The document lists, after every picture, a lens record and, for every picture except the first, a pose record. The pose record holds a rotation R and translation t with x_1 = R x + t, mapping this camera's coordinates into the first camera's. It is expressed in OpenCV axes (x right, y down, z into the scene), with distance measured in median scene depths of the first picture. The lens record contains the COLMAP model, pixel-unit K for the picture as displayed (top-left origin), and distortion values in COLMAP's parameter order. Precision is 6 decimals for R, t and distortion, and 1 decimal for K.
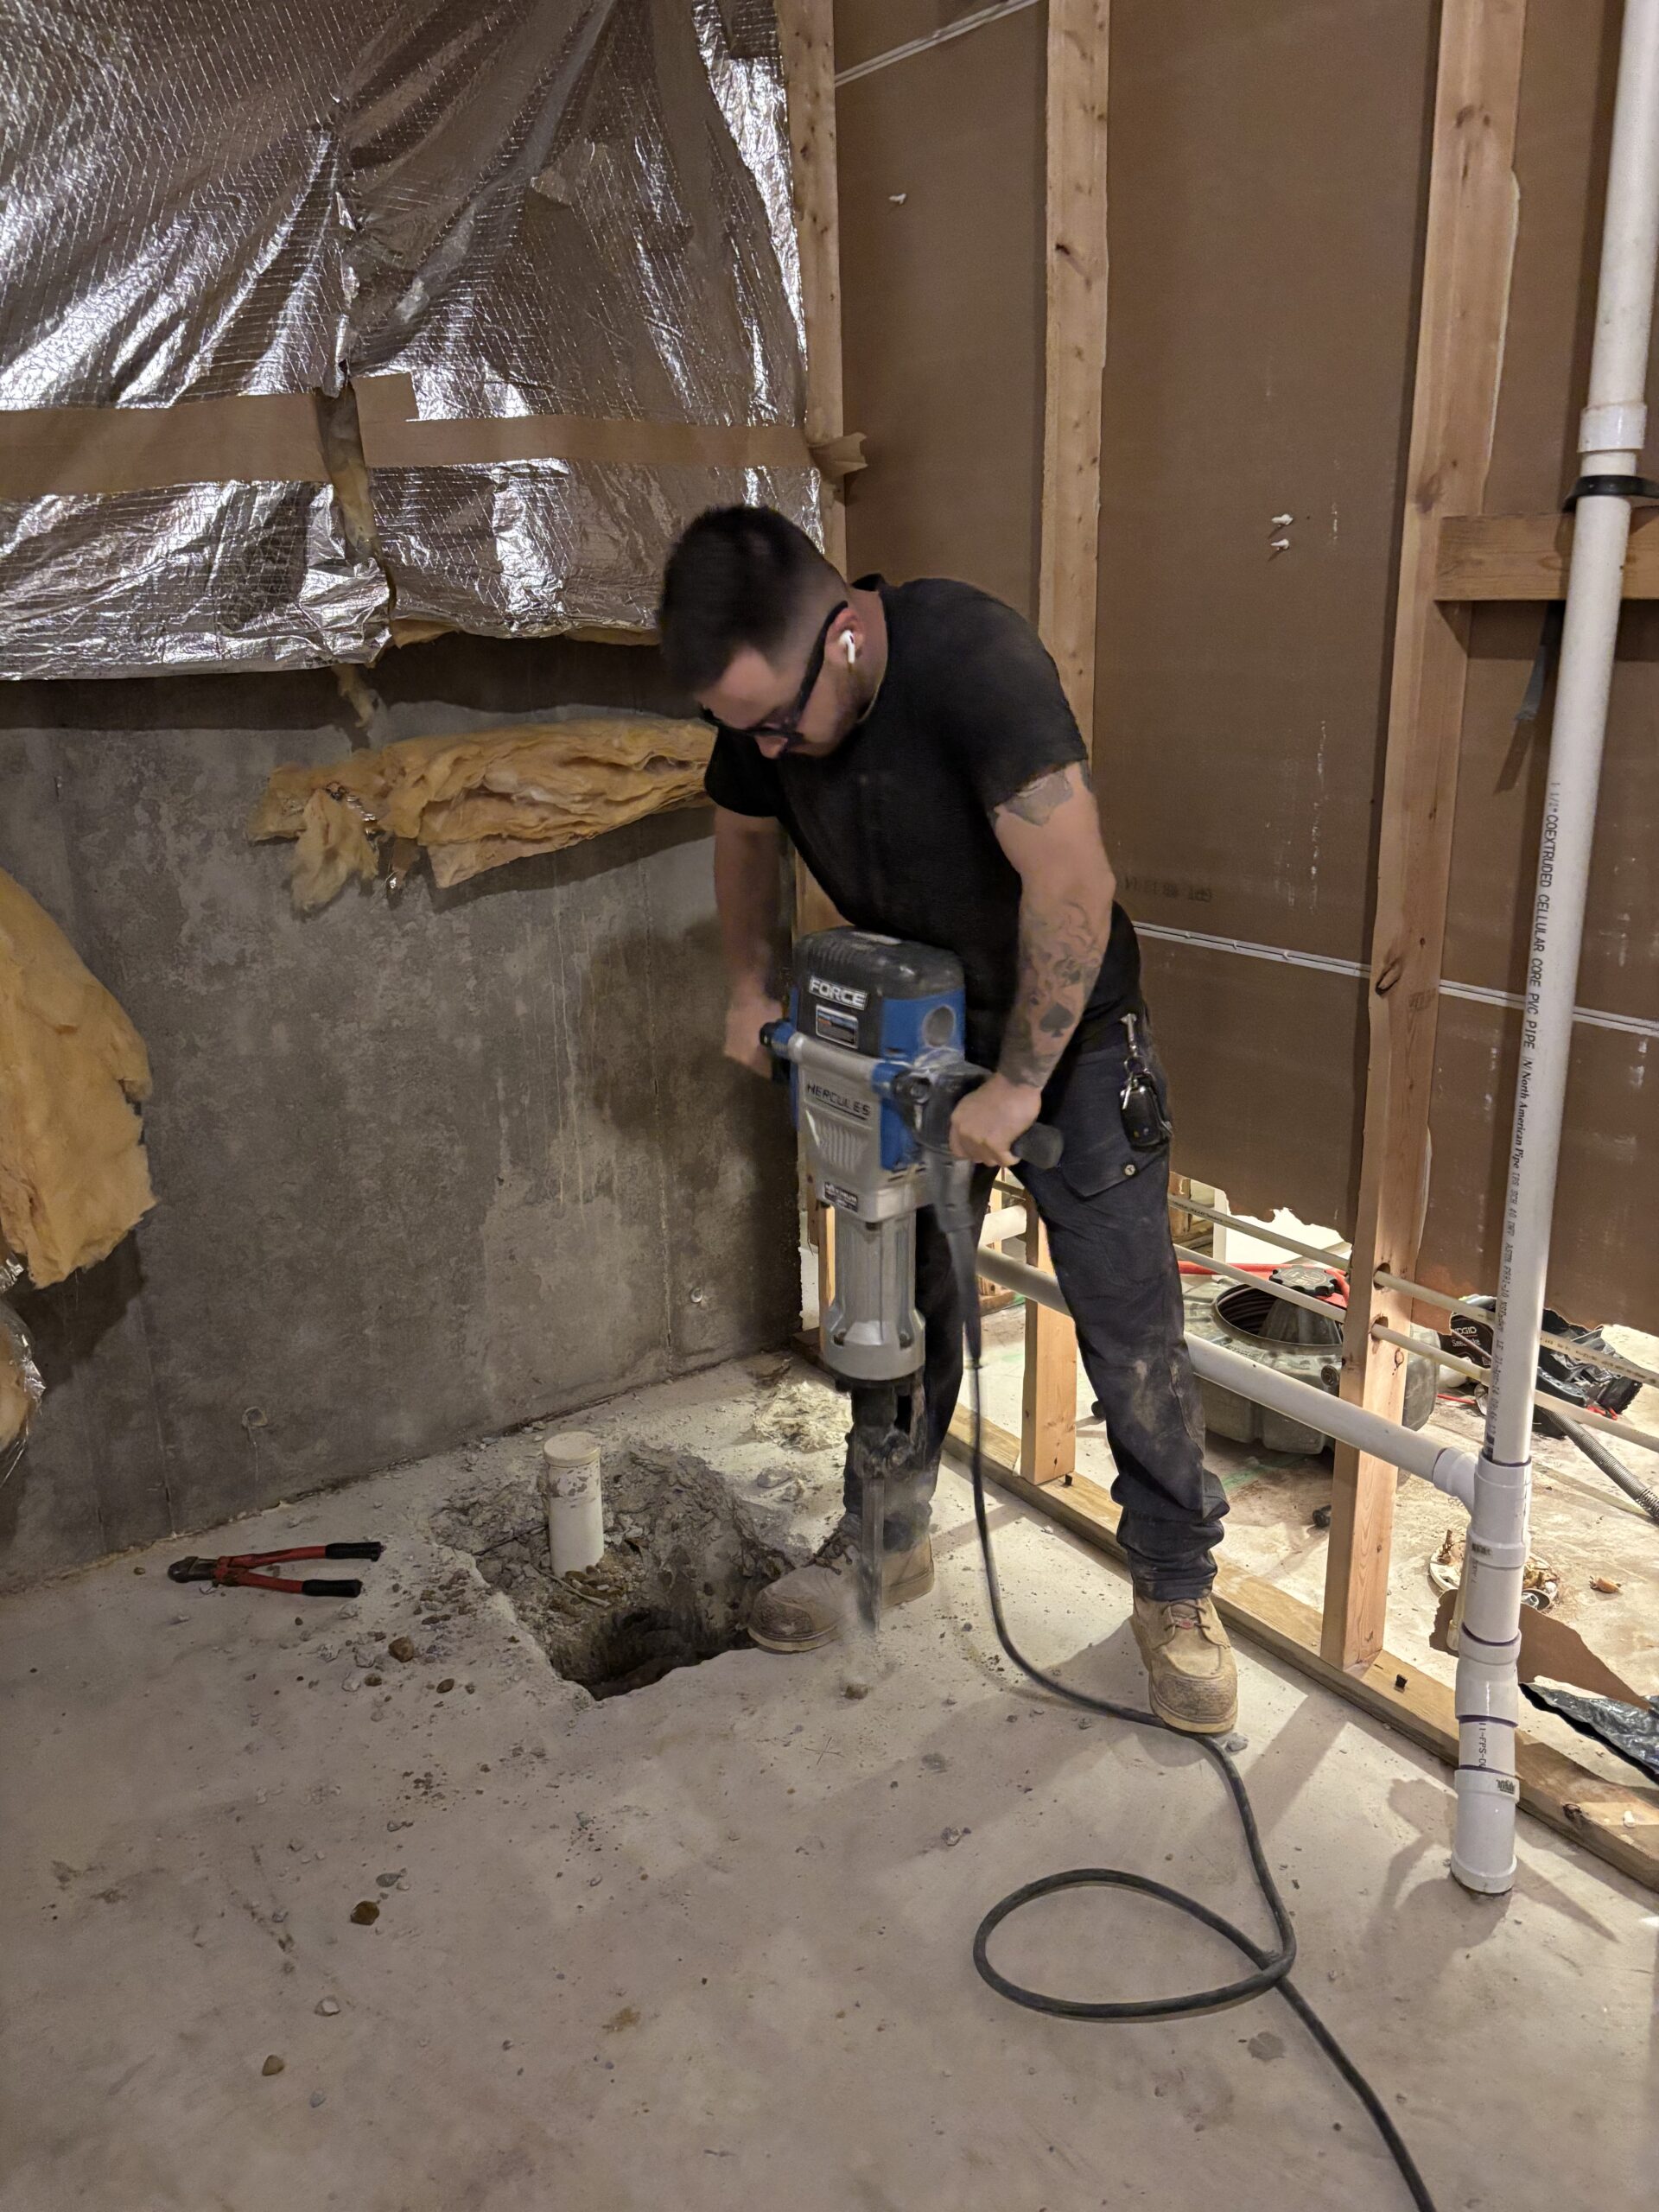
lens RADIAL K [[1670.6, 0, 797.6], [0, 1670.6, 1049.5], [0, 0, 1]] dist [0.062389, -0.056435]
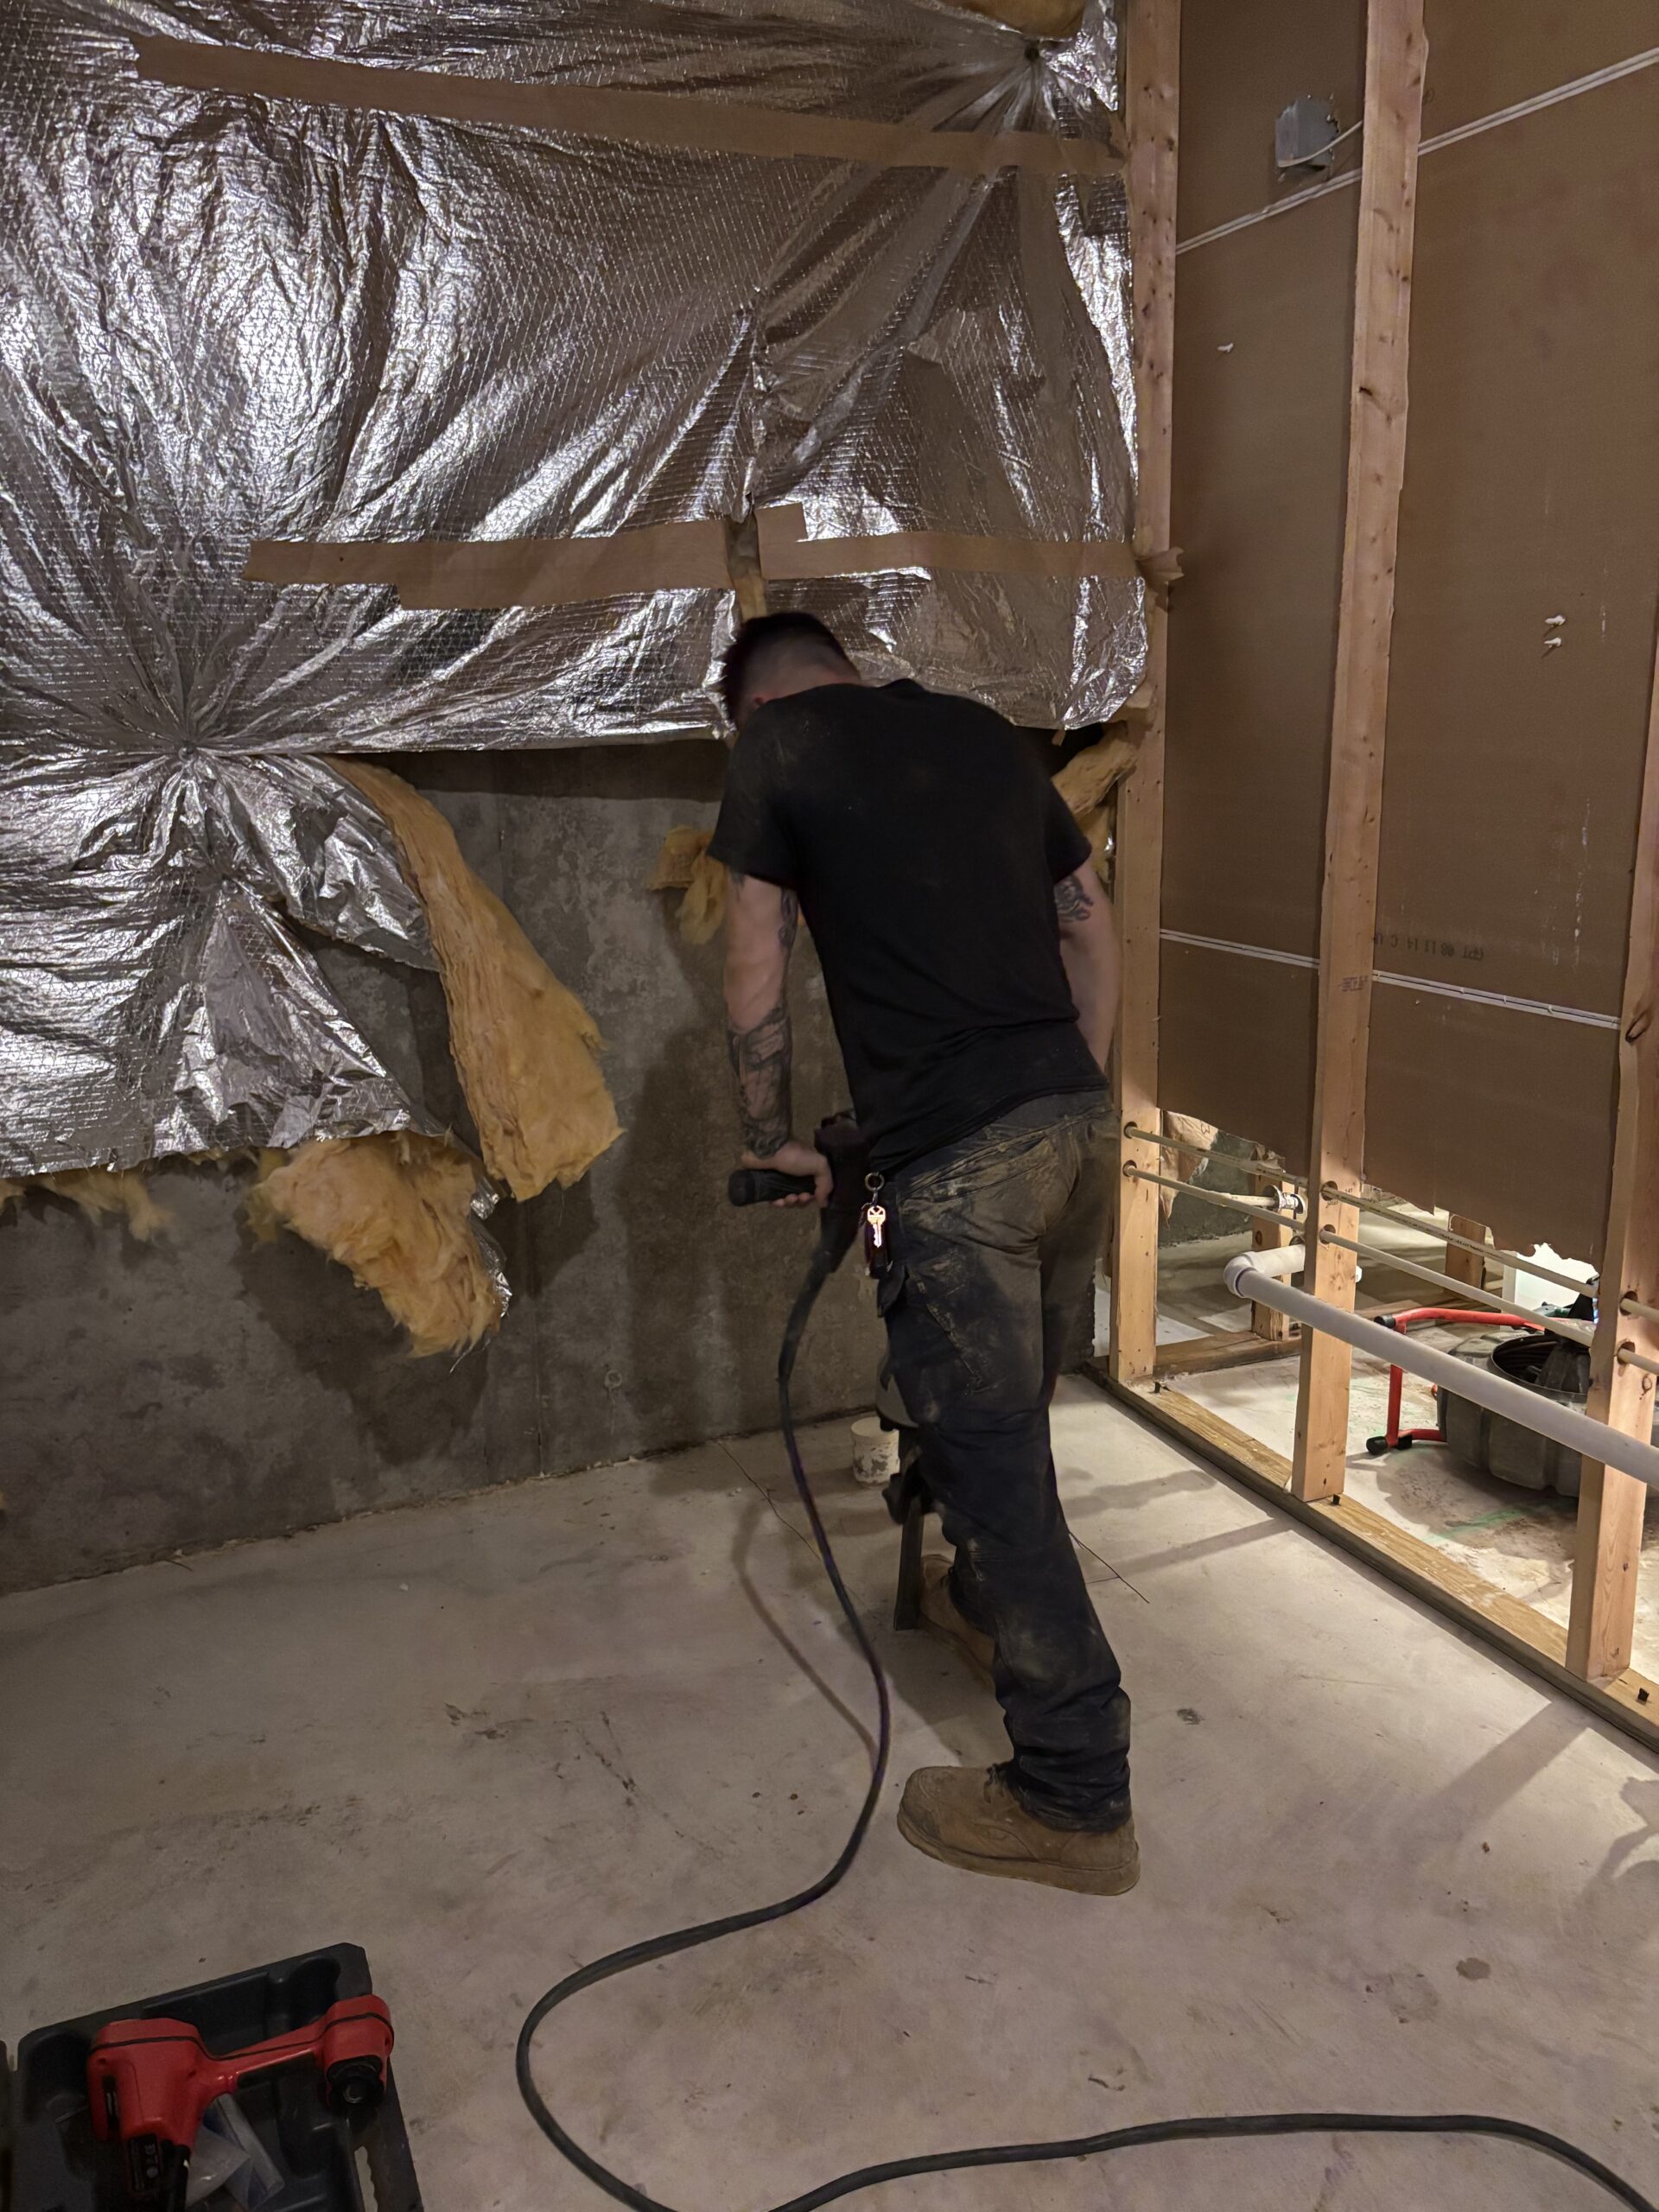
lens RADIAL K [[1670.6, 0, 797.6], [0, 1670.6, 1049.5], [0, 0, 1]] dist [0.062389, -0.056435]
pose [[0.980130, 0.048737, -0.192277, 0.019444], [-0.059353, 0.996992, -0.049838, 0.050198], [0.189270, 0.060260, 0.980074, -0.162569]]
